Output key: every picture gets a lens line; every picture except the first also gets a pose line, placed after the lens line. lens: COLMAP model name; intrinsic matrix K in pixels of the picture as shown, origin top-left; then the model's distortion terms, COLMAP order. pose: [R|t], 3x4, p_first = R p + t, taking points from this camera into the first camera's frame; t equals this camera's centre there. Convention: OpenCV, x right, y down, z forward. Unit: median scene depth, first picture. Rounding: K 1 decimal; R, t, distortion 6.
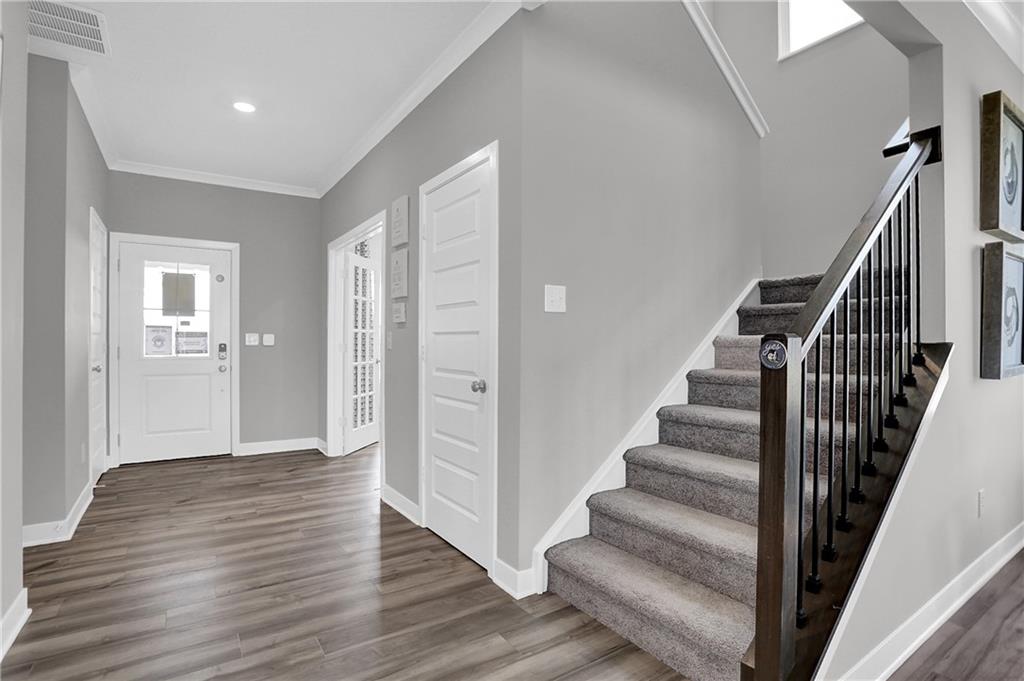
lens RADIAL K [[499.6, 0, 509.9], [0, 499.6, 344.9], [0, 0, 1]] dist [-0.057642, 0.007264]
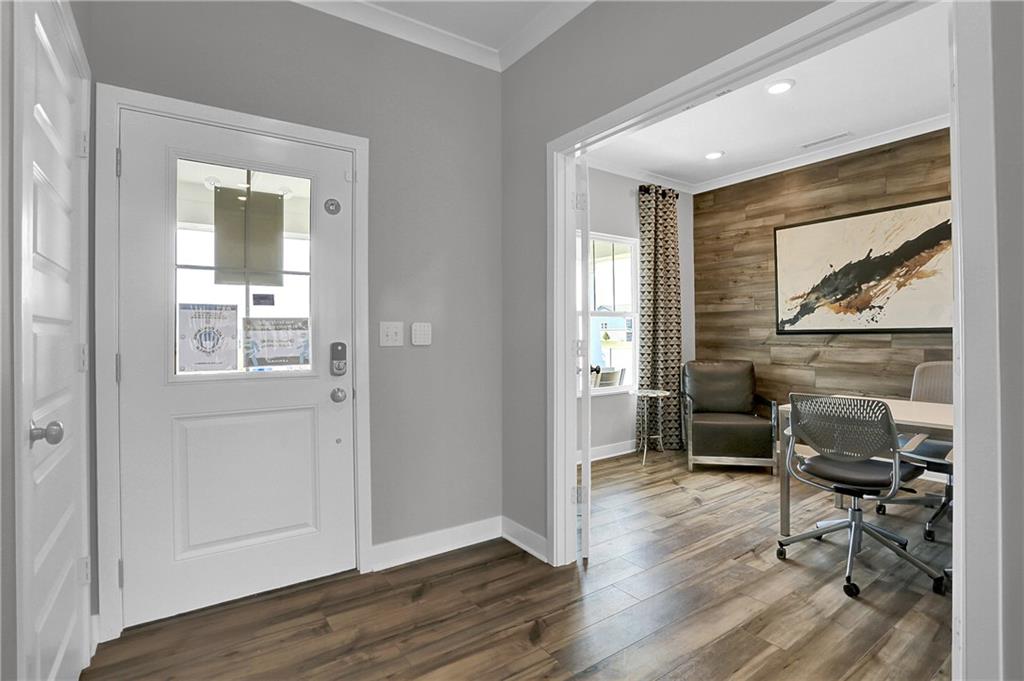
lens RADIAL K [[499.6, 0, 517.6], [0, 499.6, 333.3], [0, 0, 1]] dist [-0.057642, 0.007264]
pose [[0.999782, -0.009955, 0.018349, -0.435227], [0.010189, 0.999867, -0.012703, -0.004431], [-0.018220, 0.012887, 0.999751, 0.531615]]
